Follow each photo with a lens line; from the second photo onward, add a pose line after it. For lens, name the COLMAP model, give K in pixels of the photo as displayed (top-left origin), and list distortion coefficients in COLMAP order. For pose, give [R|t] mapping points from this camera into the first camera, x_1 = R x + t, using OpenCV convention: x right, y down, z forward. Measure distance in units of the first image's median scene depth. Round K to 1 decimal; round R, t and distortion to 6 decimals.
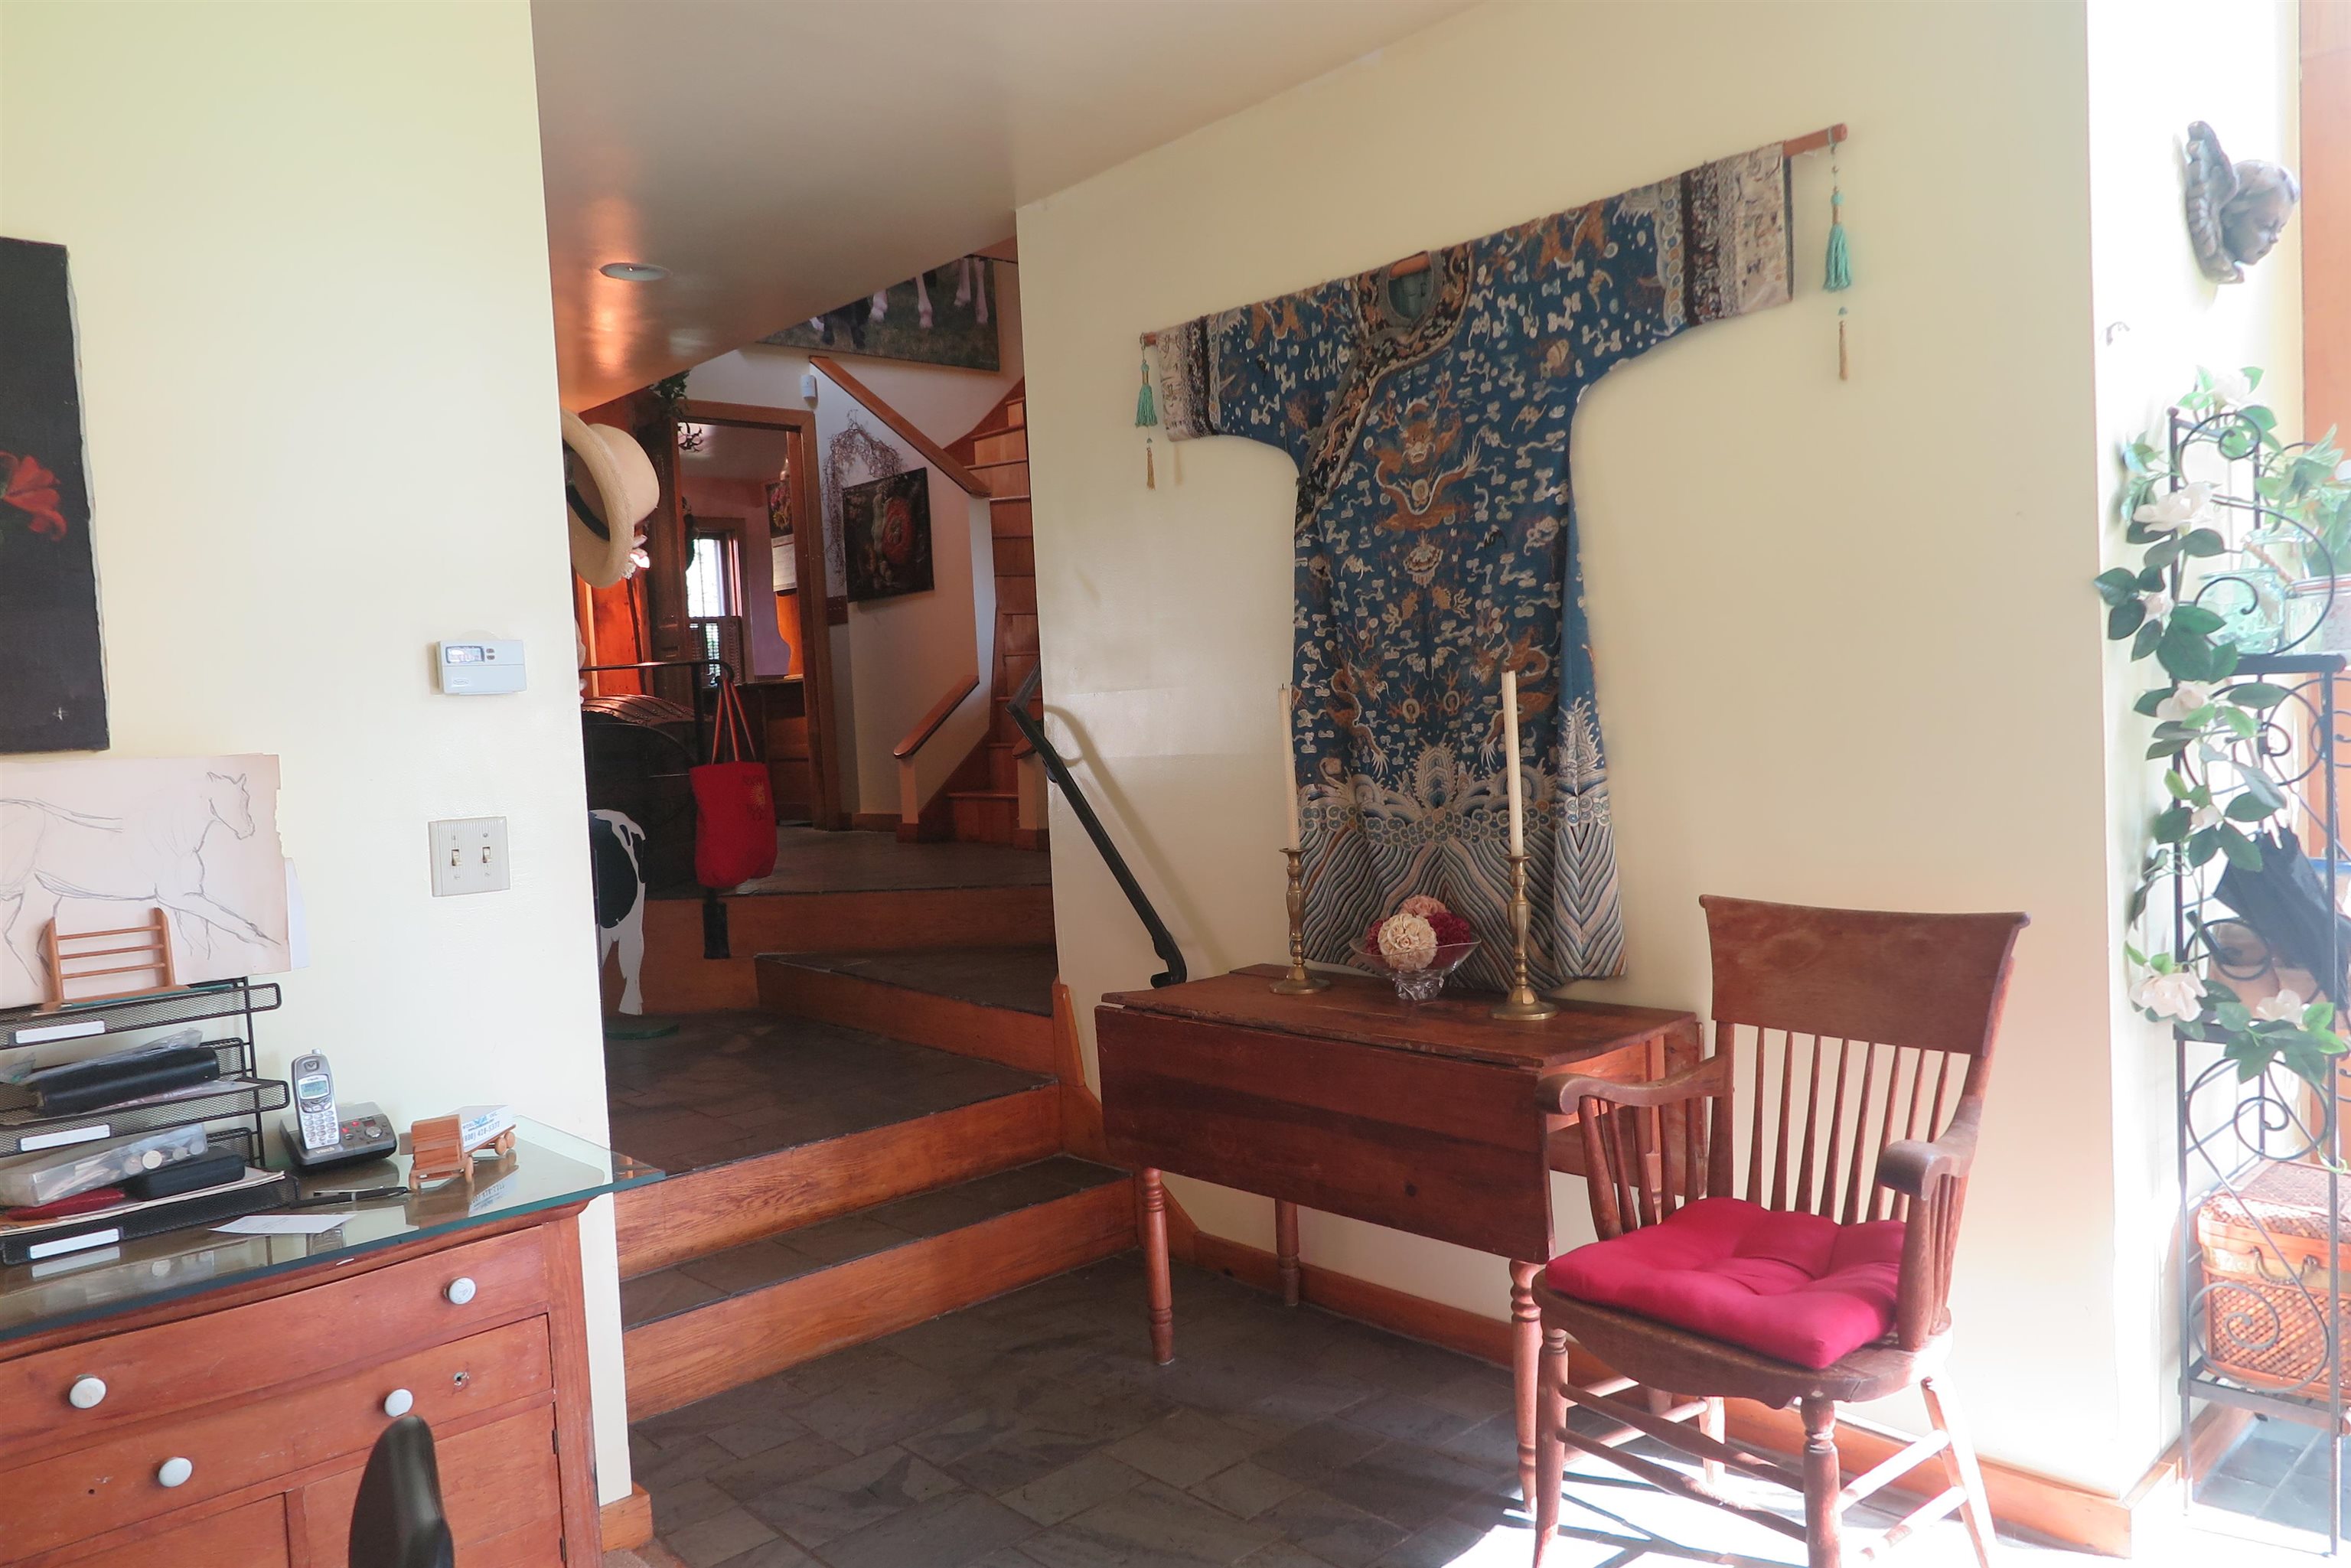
lens RADIAL K [[1638.1, 0, 1175.8], [0, 1638.1, 789.3], [0, 0, 1]] dist [-0.031306, 0.024584]
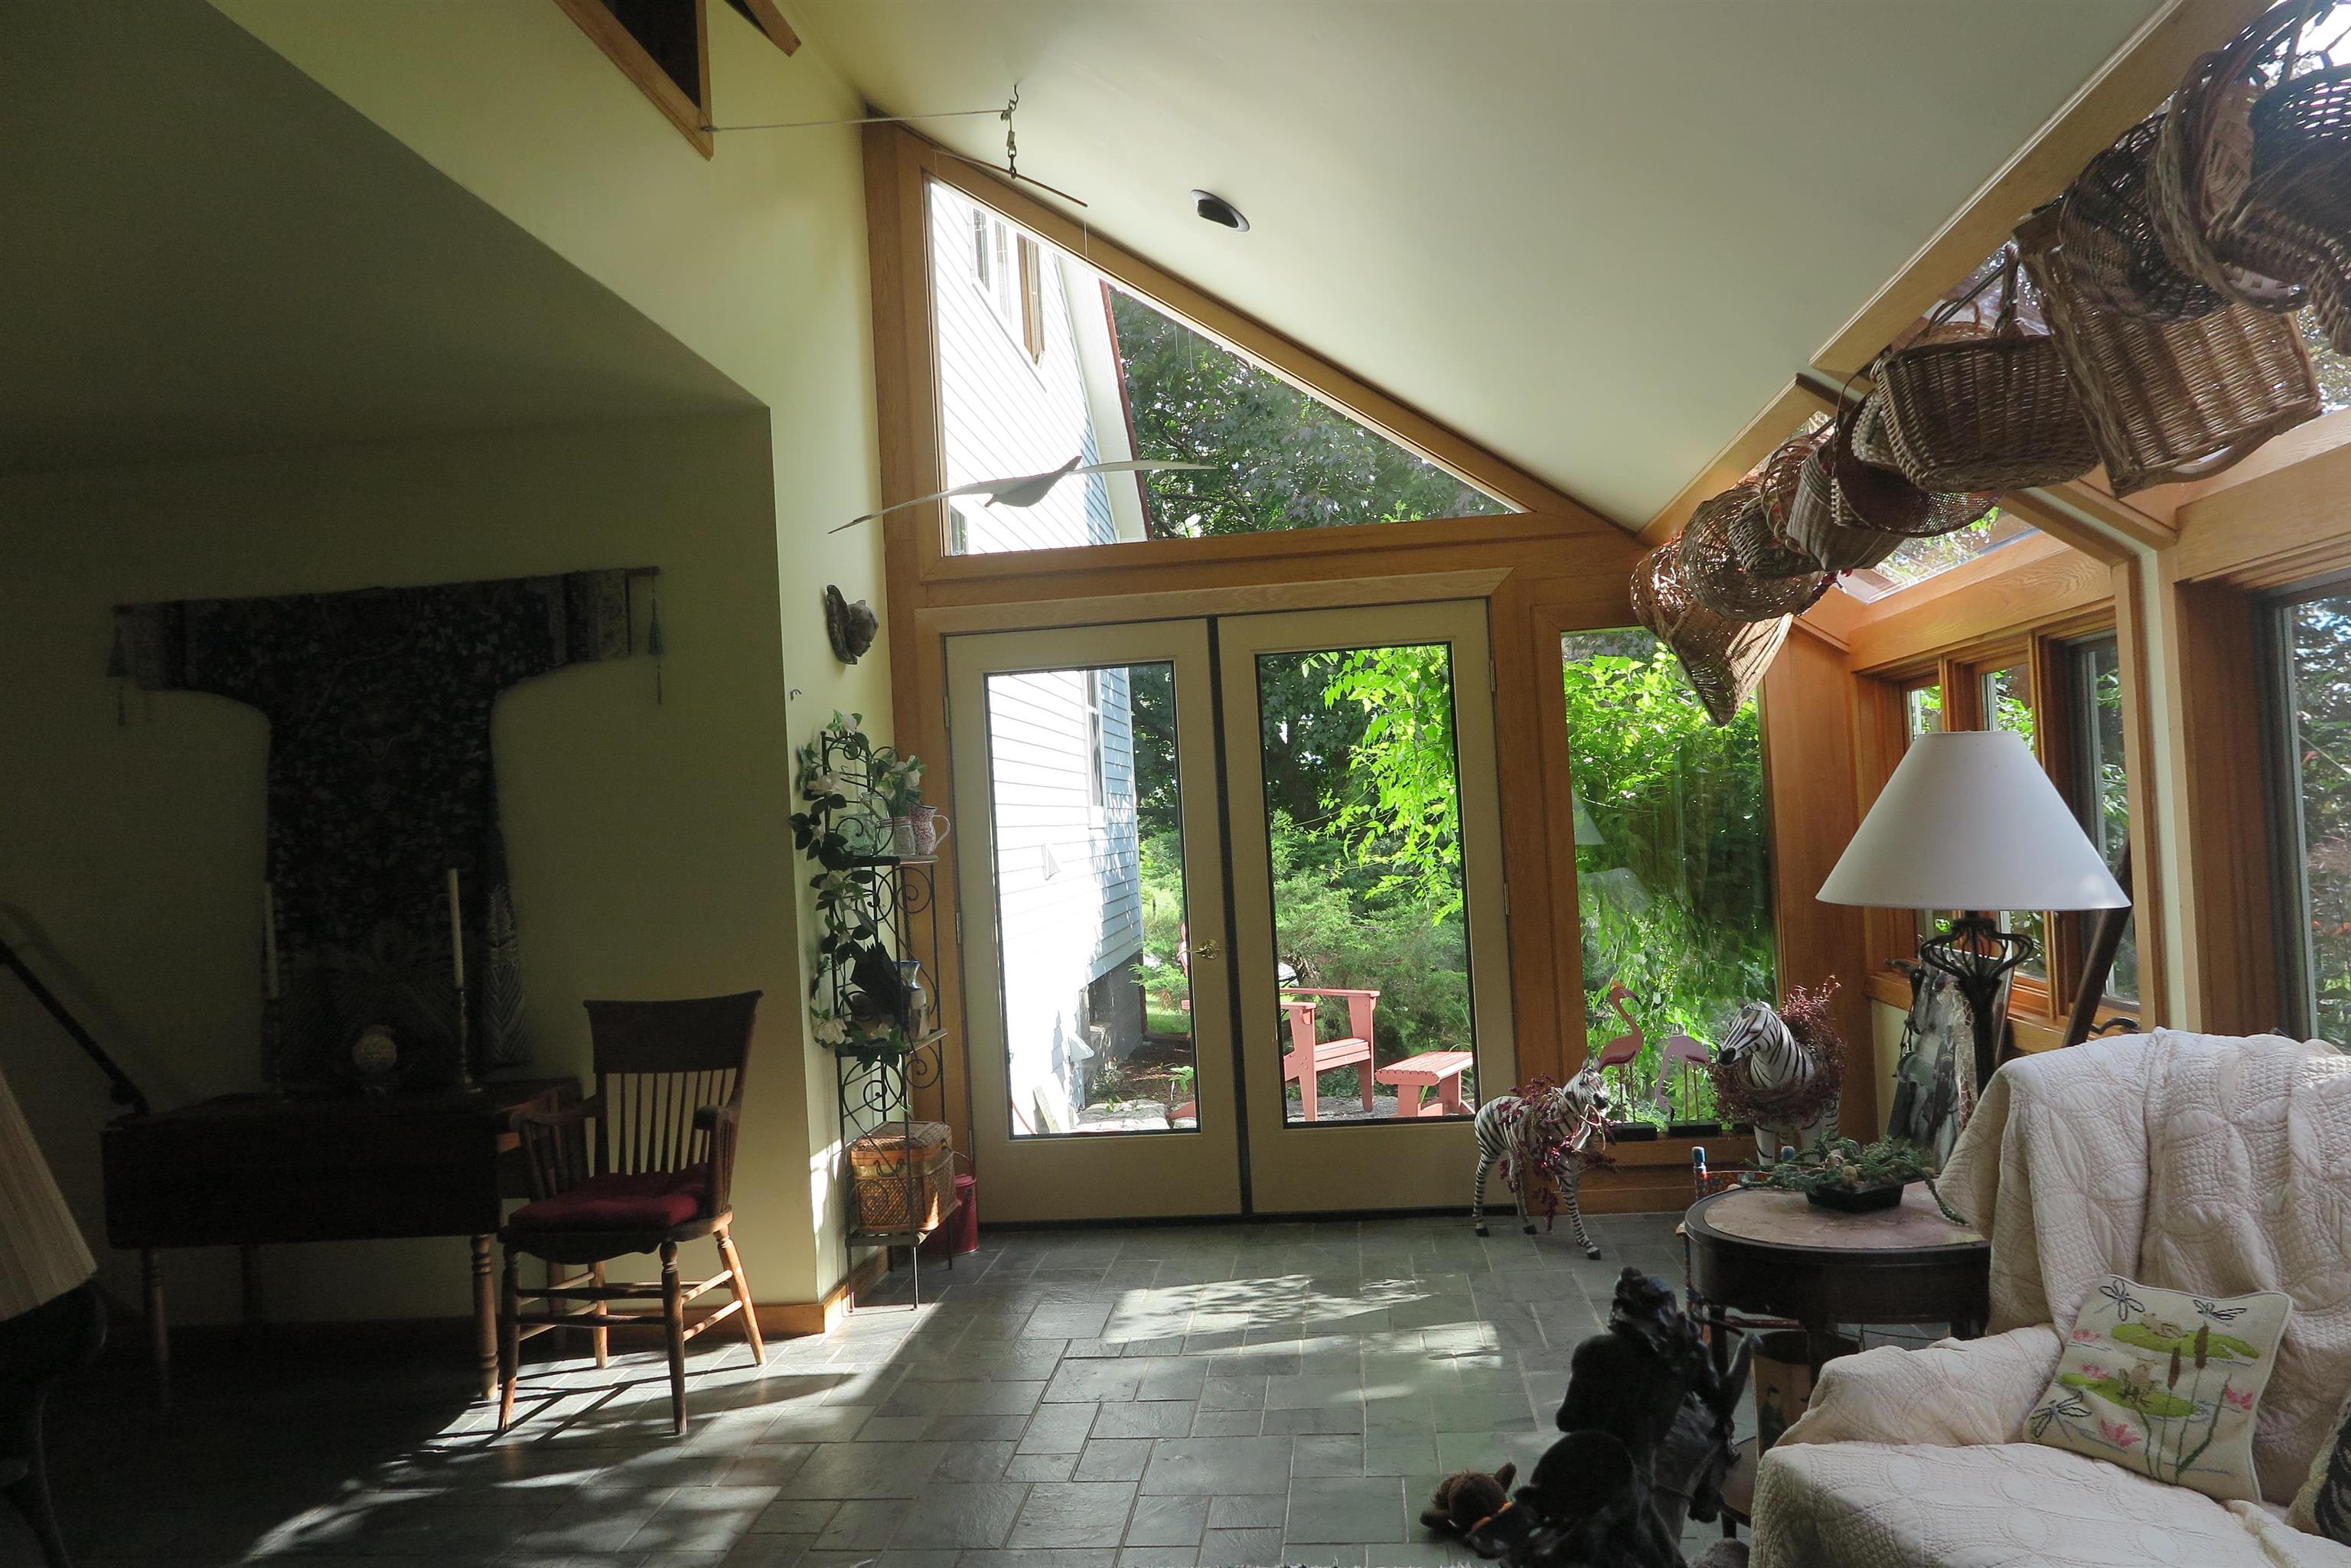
lens RADIAL K [[1638.1, 0, 1175.8], [0, 1638.1, 789.3], [0, 0, 1]] dist [-0.031306, 0.024584]
pose [[0.751779, 0.023647, 0.658991, -0.296545], [0.054752, 0.993668, -0.098117, 0.042152], [-0.657138, 0.109843, 0.745724, -0.603429]]
